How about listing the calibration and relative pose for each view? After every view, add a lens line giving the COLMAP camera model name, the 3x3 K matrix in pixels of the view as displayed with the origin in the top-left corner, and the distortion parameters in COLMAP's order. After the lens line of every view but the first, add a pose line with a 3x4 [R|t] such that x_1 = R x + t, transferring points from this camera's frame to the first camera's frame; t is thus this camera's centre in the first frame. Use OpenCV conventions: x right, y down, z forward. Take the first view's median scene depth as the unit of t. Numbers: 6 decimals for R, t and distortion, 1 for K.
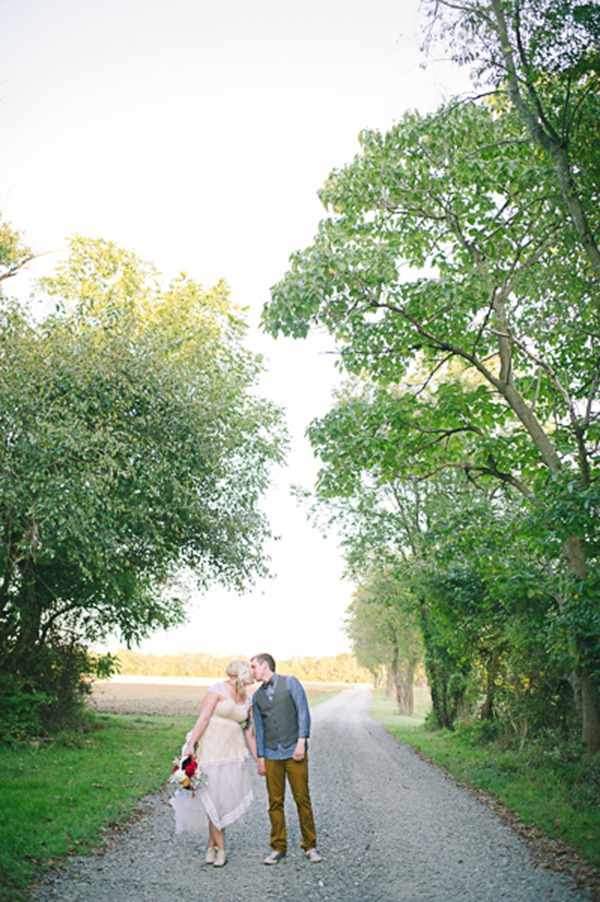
lens RADIAL K [[883.4, 0, 300.0], [0, 883.4, 451.0], [0, 0, 1]] dist [-0.099090, 0.084267]
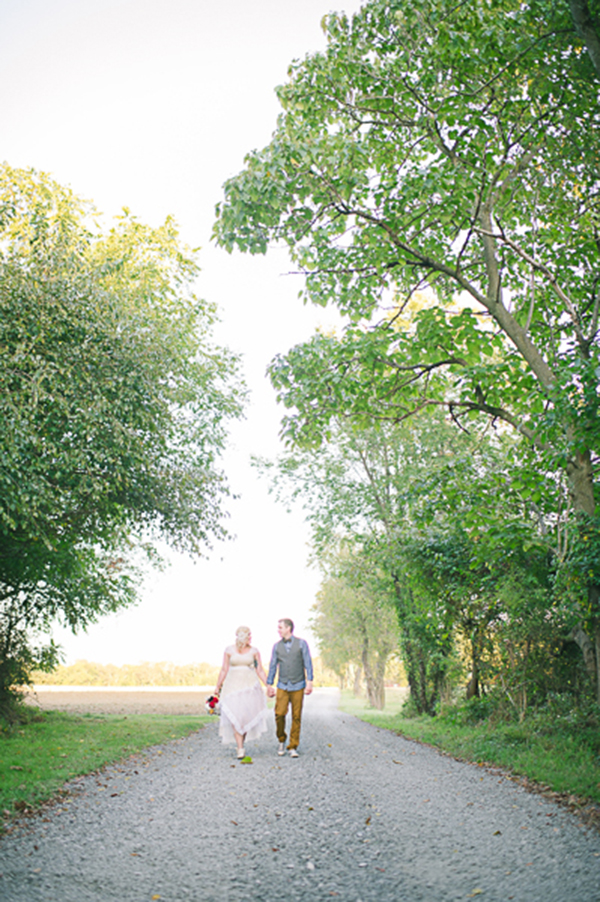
lens RADIAL K [[899.5, 0, 300.0], [0, 899.5, 451.0], [0, 0, 1]] dist [-0.099524, 0.090768]
pose [[0.998747, -0.020611, 0.045611, -0.002754], [0.020707, 0.999784, -0.001637, 0.059236], [-0.045567, 0.002579, 0.998958, 0.104505]]
